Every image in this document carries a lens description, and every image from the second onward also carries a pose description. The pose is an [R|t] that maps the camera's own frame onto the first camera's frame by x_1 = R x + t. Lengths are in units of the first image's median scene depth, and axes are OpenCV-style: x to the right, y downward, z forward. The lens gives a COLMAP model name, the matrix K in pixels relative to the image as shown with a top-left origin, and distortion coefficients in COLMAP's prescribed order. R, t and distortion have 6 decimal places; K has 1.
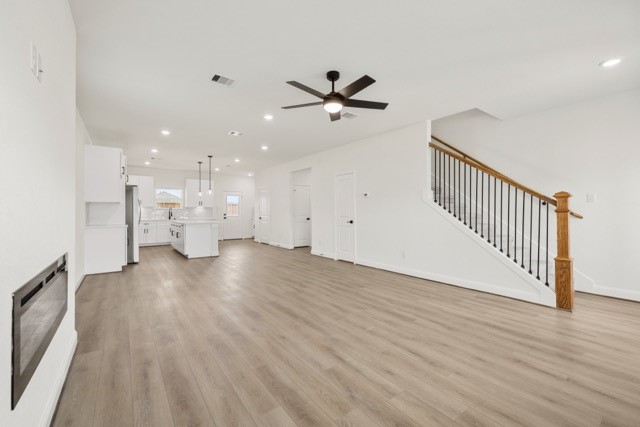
lens RADIAL K [[271.6, 0, 319.3], [0, 271.6, 213.2], [0, 0, 1]] dist [0.002156, 0.000648]
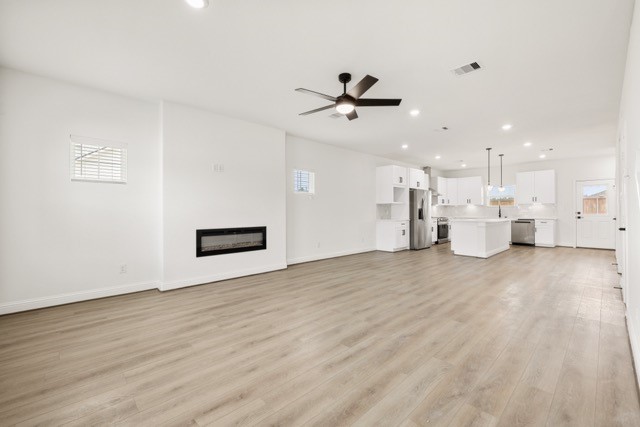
lens RADIAL K [[271.6, 0, 320.9], [0, 271.6, 212.2], [0, 0, 1]] dist [0.002156, 0.000648]
pose [[0.122955, 0.009994, -0.992362, 1.139722], [-0.002282, 0.999949, 0.009788, -0.008226], [0.992410, 0.001061, 0.122972, 0.829316]]
